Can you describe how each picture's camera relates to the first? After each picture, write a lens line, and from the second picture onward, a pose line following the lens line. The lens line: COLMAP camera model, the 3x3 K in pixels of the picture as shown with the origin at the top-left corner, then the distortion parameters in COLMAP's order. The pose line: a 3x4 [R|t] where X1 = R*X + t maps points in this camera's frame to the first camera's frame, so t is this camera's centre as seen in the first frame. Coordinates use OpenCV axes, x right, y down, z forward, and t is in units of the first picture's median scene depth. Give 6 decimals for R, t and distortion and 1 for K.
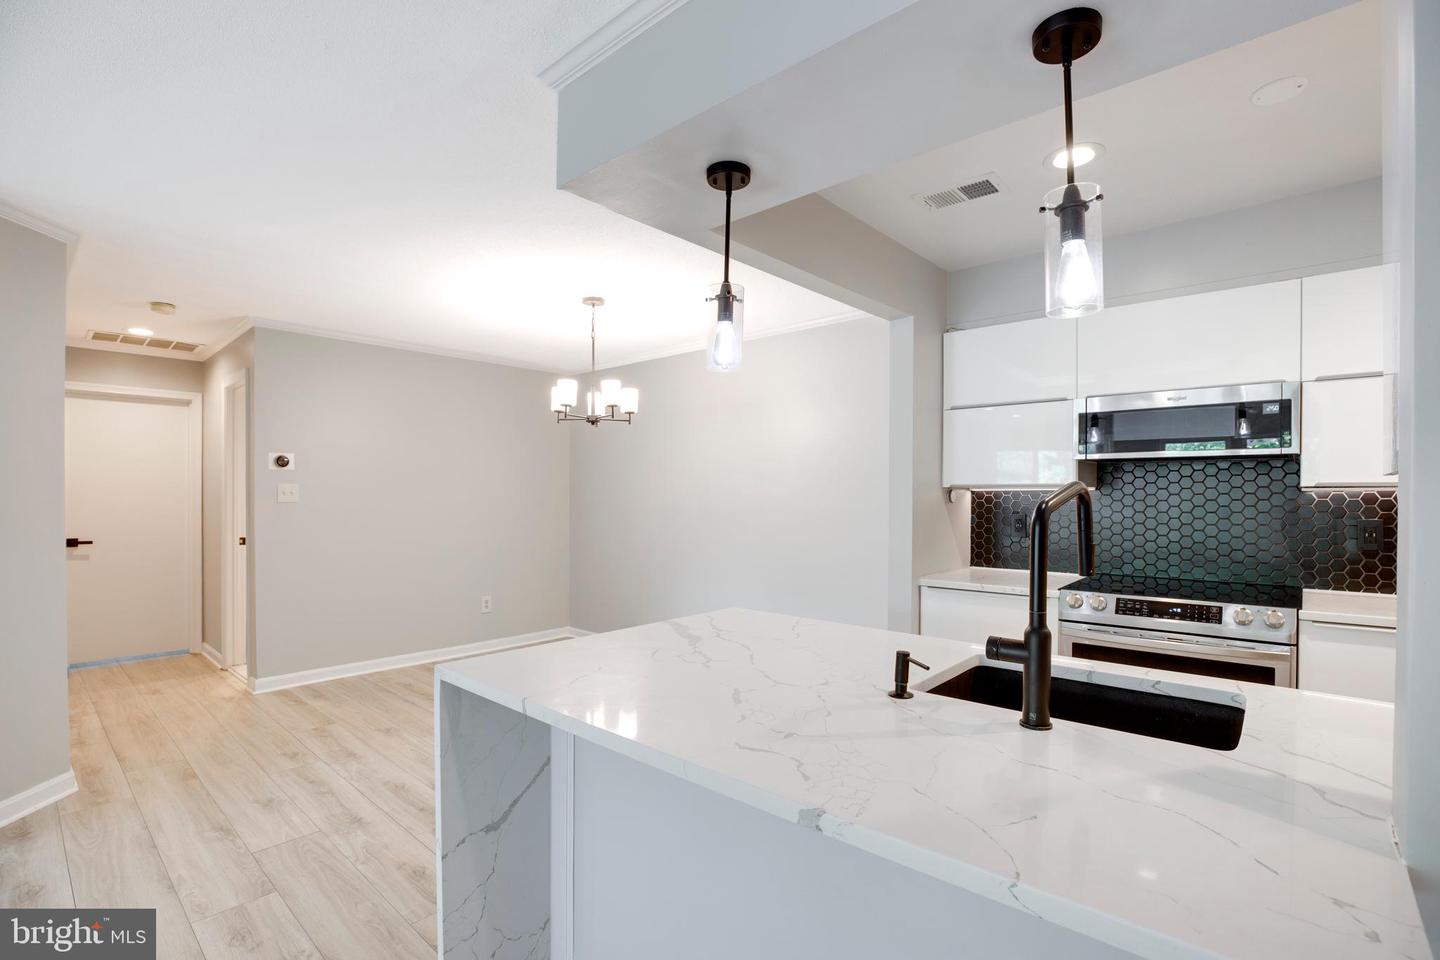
lens RADIAL K [[670.6, 0, 735.8], [0, 670.6, 496.4], [0, 0, 1]] dist [-0.032557, 0.001293]
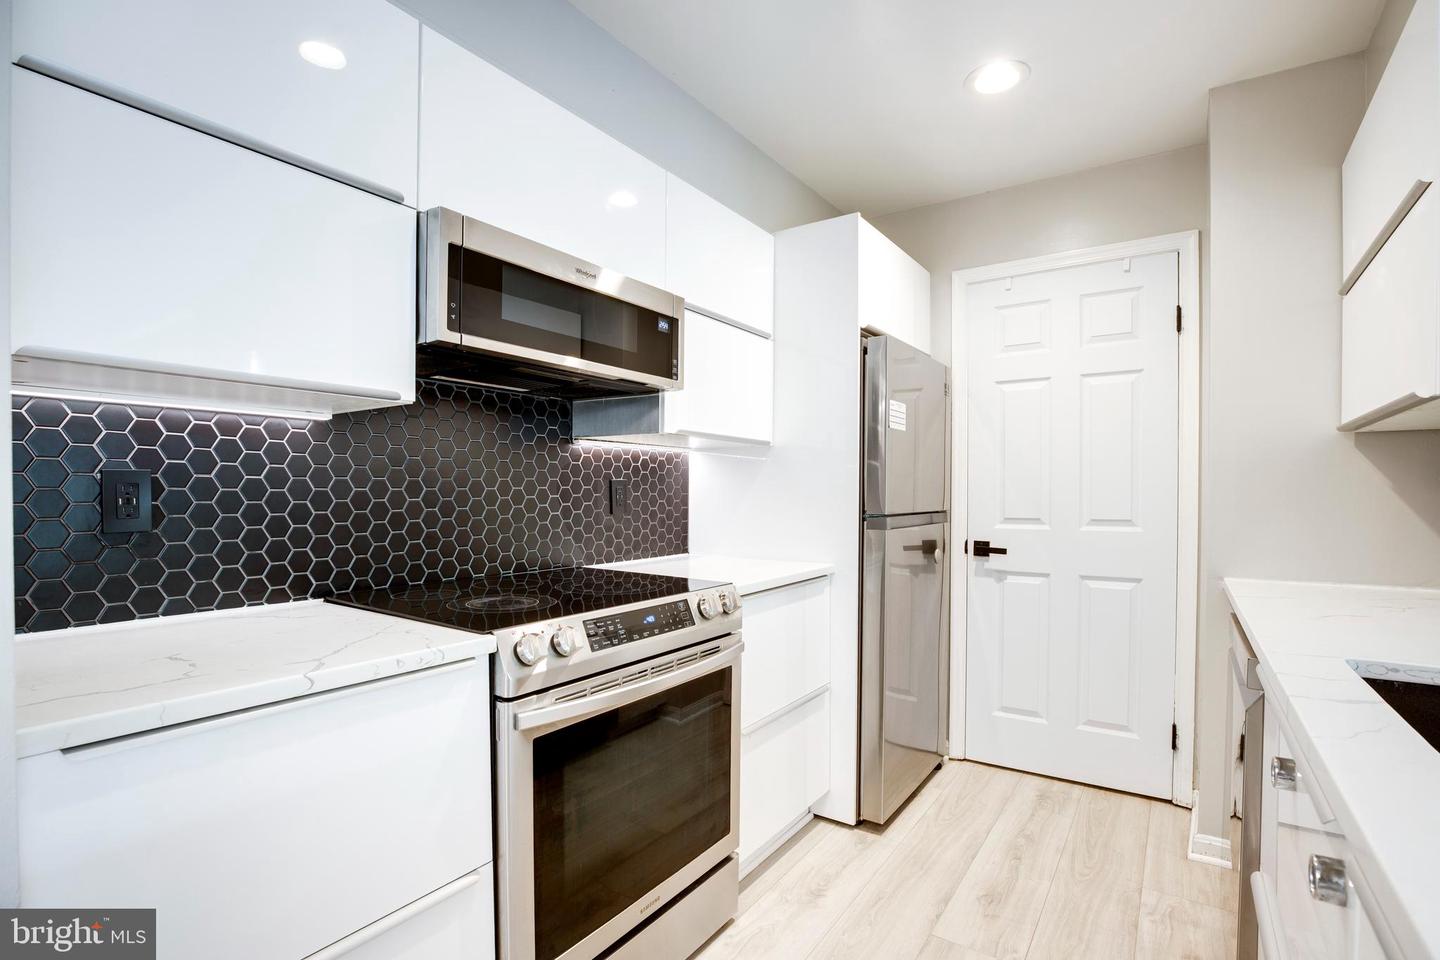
lens RADIAL K [[670.6, 0, 735.8], [0, 670.6, 496.4], [0, 0, 1]] dist [-0.032557, 0.001293]
pose [[-0.122650, -0.006185, 0.992431, 0.043699], [0.007823, 0.999943, 0.007199, 0.053629], [-0.992419, 0.008647, -0.122595, 0.939827]]
